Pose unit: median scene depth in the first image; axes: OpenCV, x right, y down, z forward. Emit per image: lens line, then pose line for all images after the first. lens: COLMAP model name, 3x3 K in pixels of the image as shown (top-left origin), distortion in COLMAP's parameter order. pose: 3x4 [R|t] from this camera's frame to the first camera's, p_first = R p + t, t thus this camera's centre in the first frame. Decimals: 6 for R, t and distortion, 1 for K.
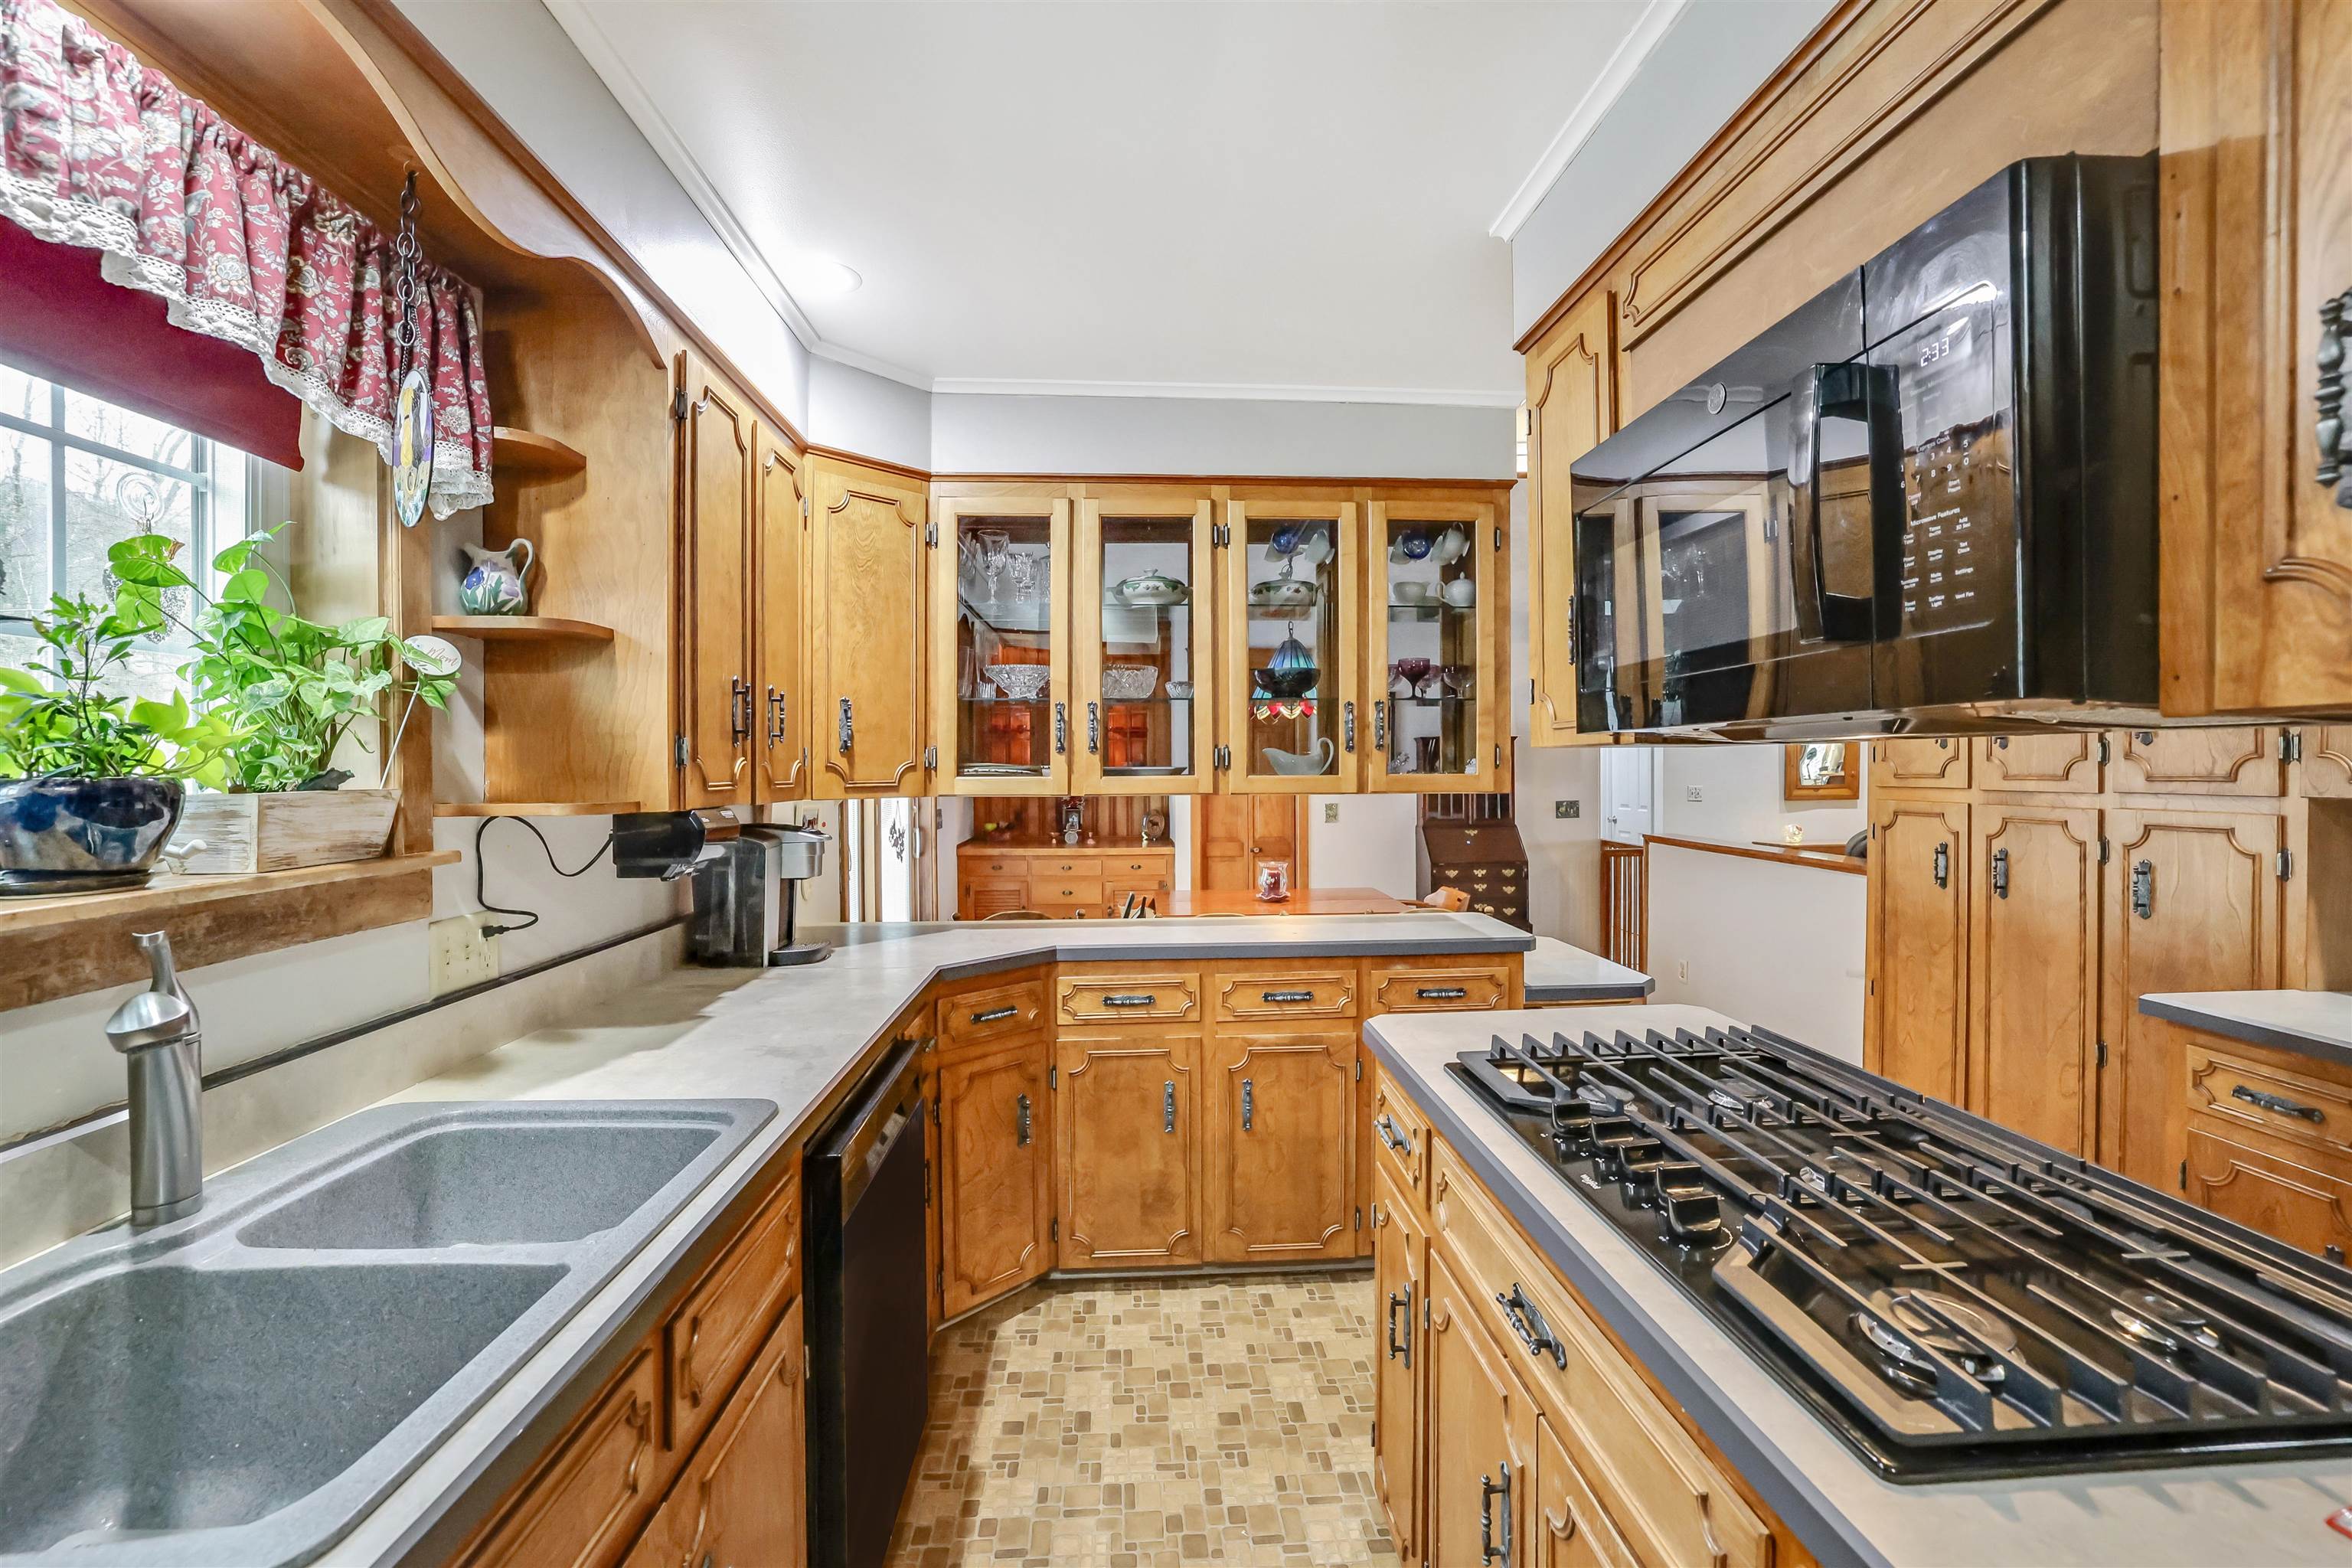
lens RADIAL K [[1024.2, 0, 1201.5], [0, 1024.2, 779.3], [0, 0, 1]] dist [0.014267, -0.000224]
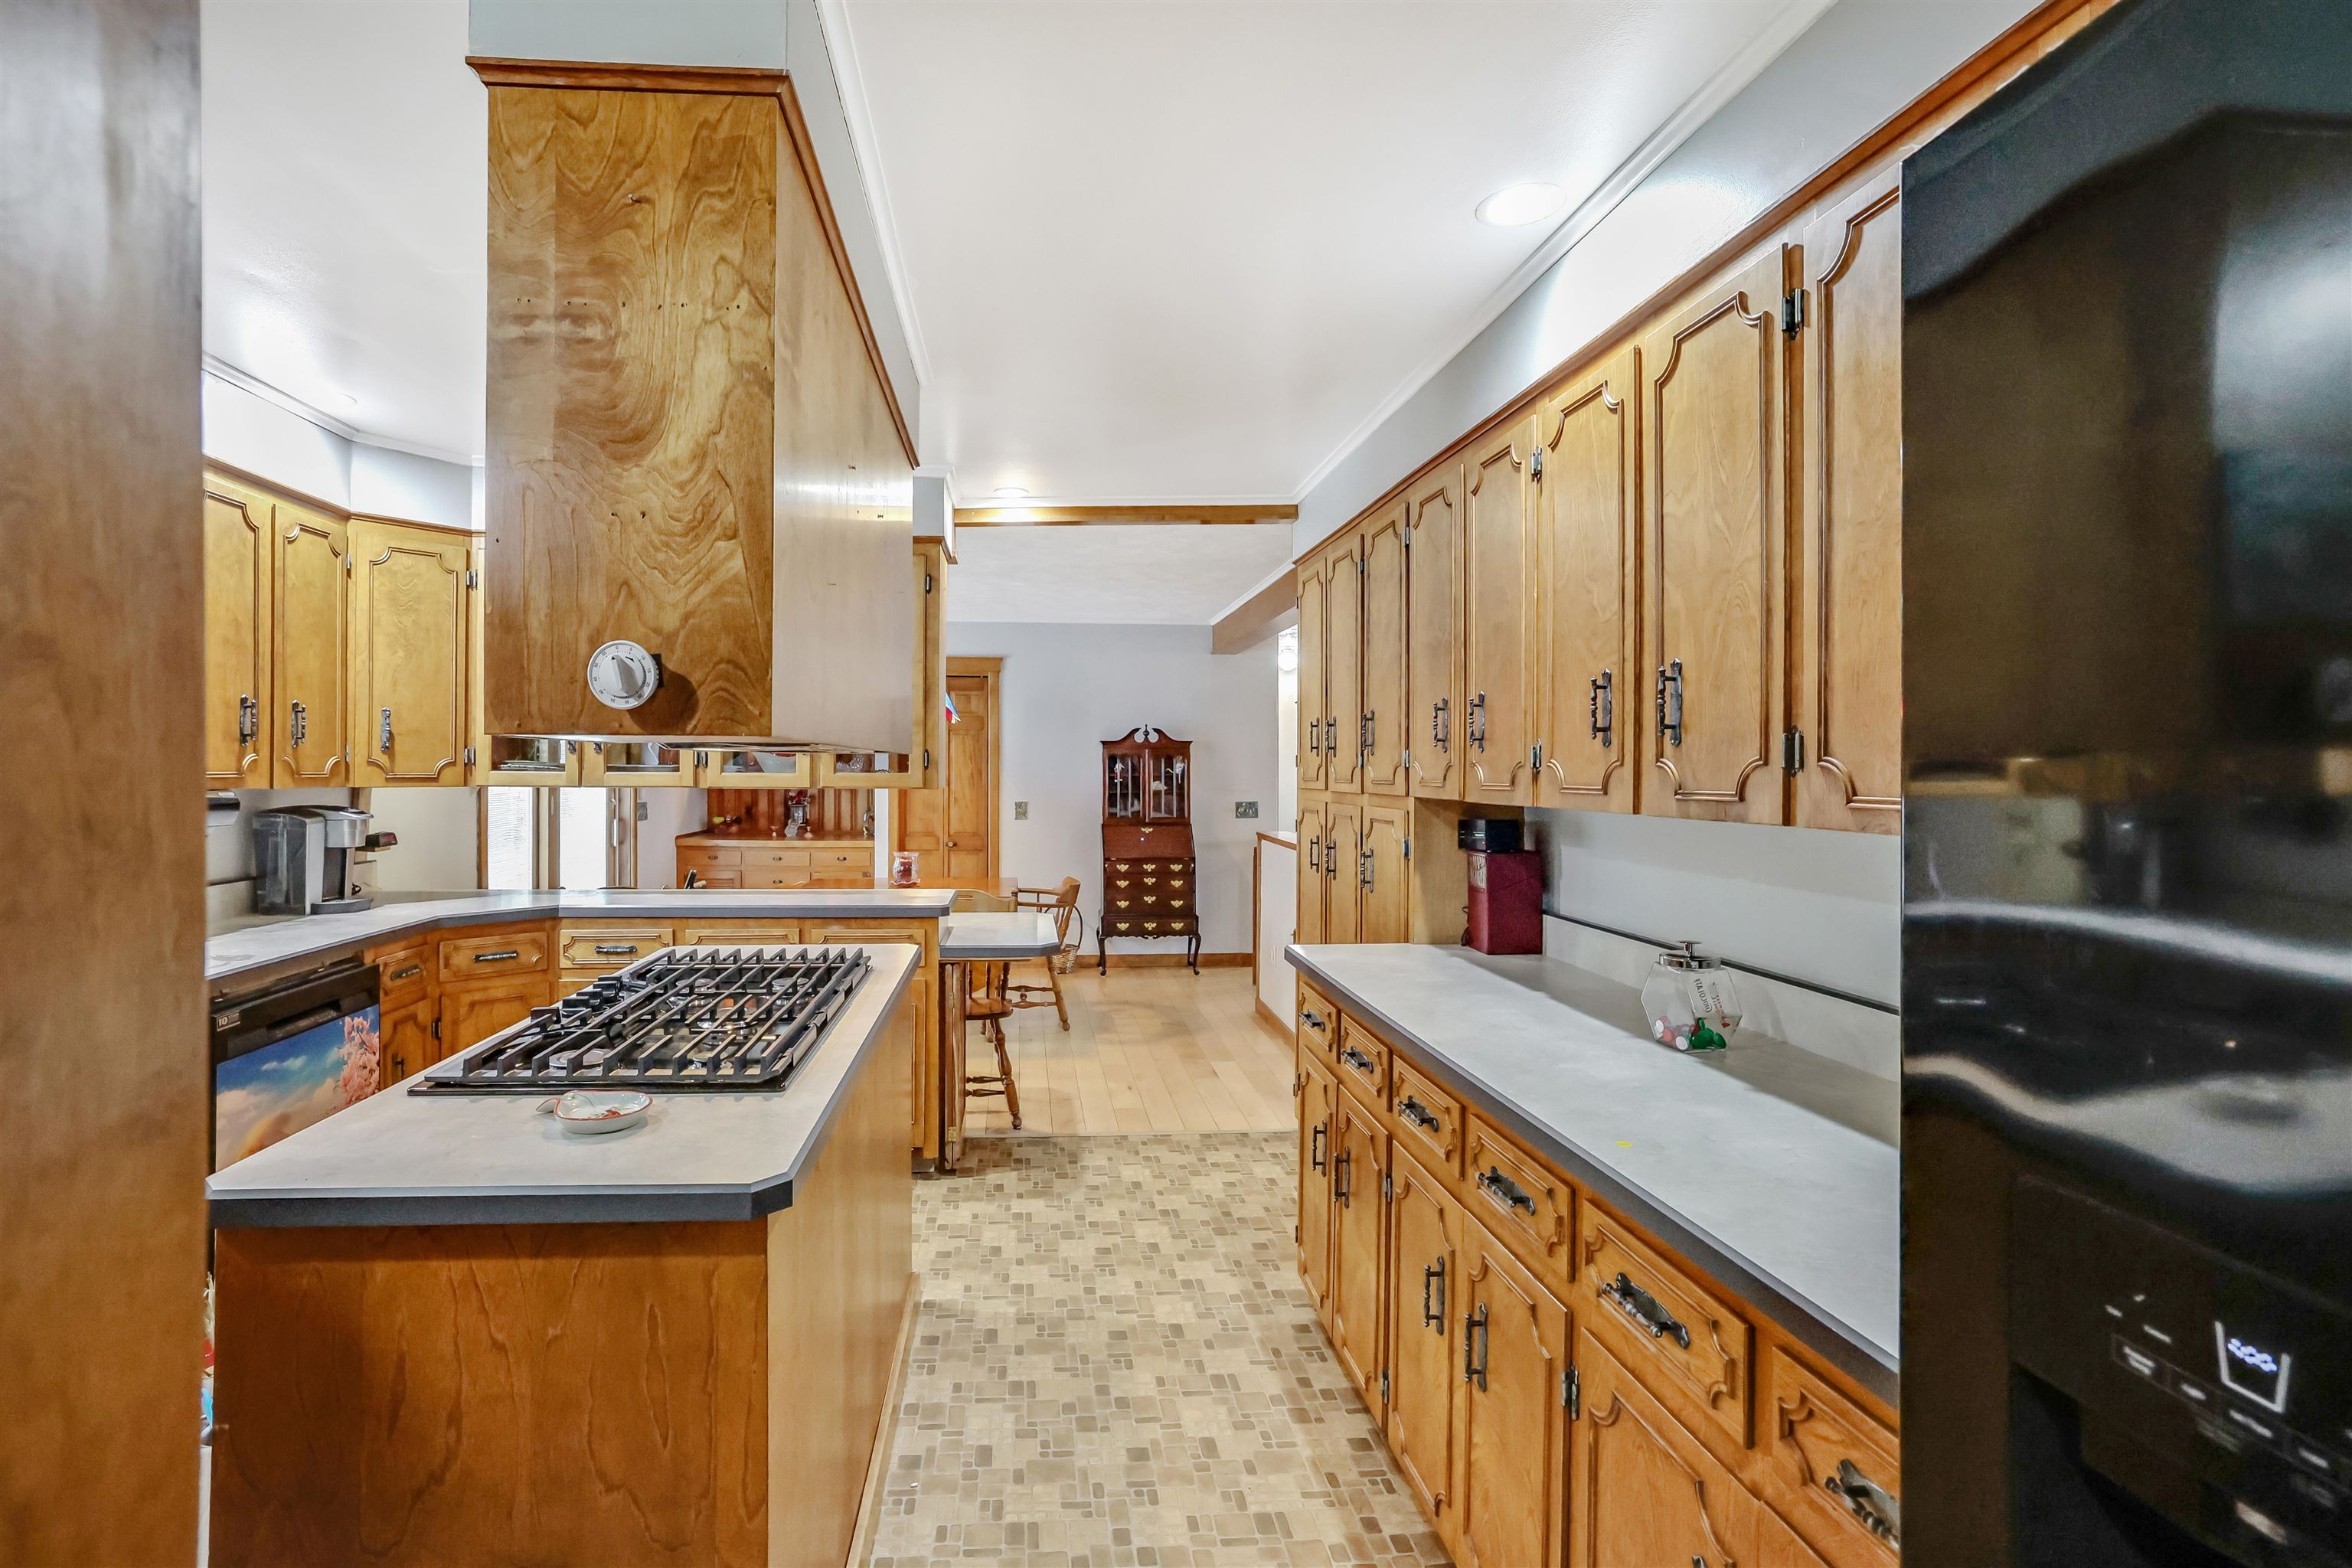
lens RADIAL K [[1104.7, 0, 1163.9], [0, 1104.7, 774.9], [0, 0, 1]] dist [-0.003651, 0.005865]
pose [[0.999852, 0.014393, 0.009396, 0.243566], [-0.014345, 0.999884, -0.005192, -0.001118], [-0.009470, 0.005056, 0.999942, -0.154133]]
